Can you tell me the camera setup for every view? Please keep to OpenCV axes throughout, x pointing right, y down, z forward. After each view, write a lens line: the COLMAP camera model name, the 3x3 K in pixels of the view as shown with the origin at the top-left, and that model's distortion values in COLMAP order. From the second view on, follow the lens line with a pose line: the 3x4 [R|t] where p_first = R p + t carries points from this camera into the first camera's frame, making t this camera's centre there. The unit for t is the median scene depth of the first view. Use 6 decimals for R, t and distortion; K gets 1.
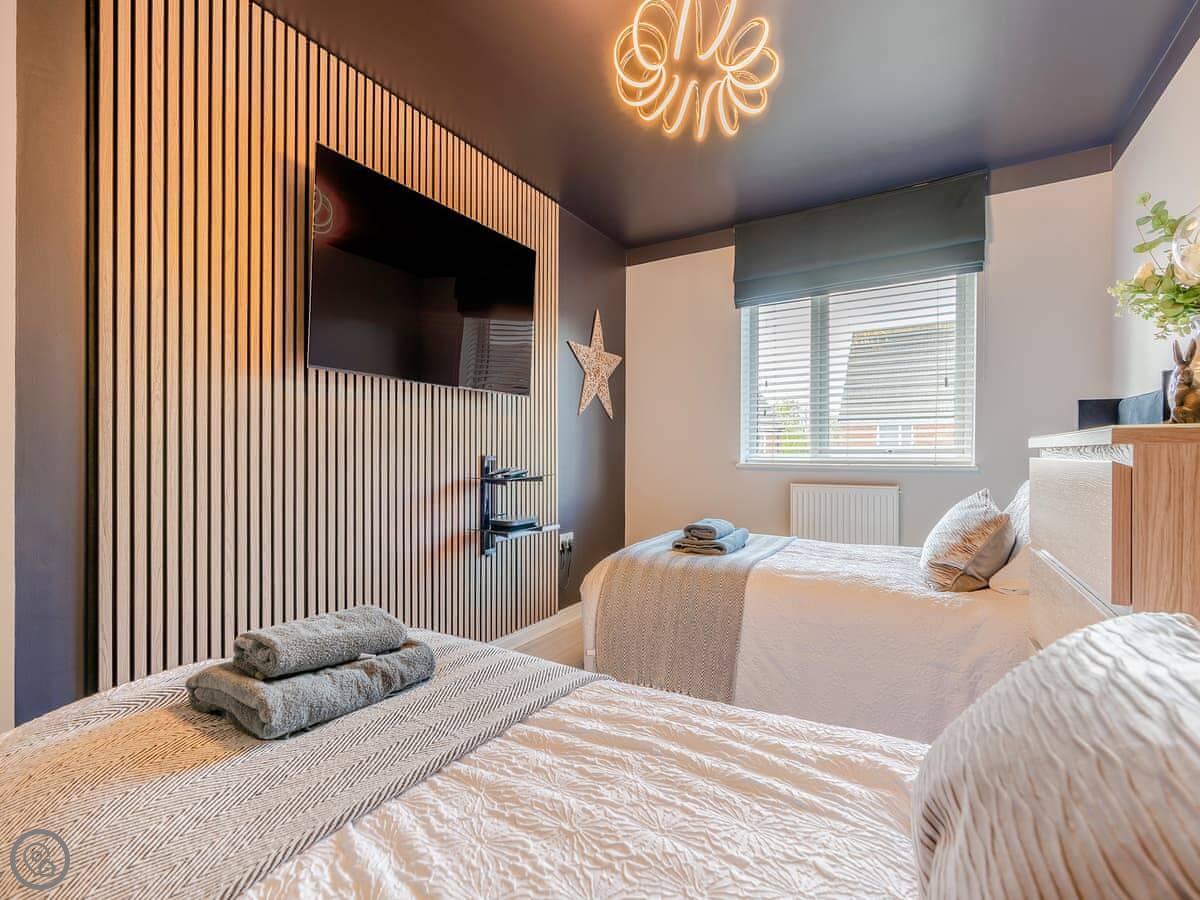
lens RADIAL K [[547.5, 0, 600.2], [0, 547.5, 449.8], [0, 0, 1]] dist [-0.002284, -0.000004]
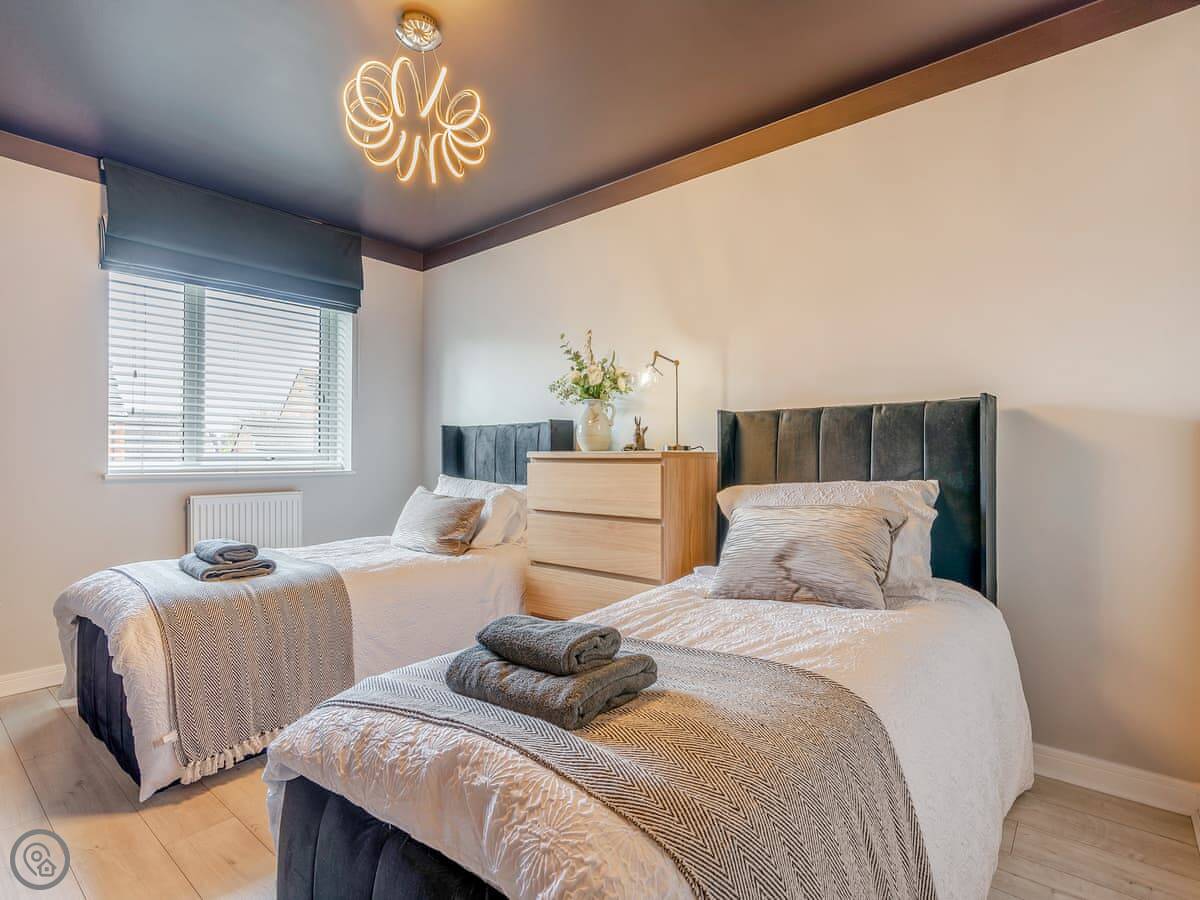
lens RADIAL K [[597.1, 0, 600.2], [0, 597.1, 456.0], [0, 0, 1]] dist [-0.002083, -0.000218]
pose [[0.145273, 0.003501, 0.989385, -0.569526], [-0.003461, 0.999989, -0.003030, -0.001198], [-0.989386, -0.002985, 0.145284, 0.259088]]
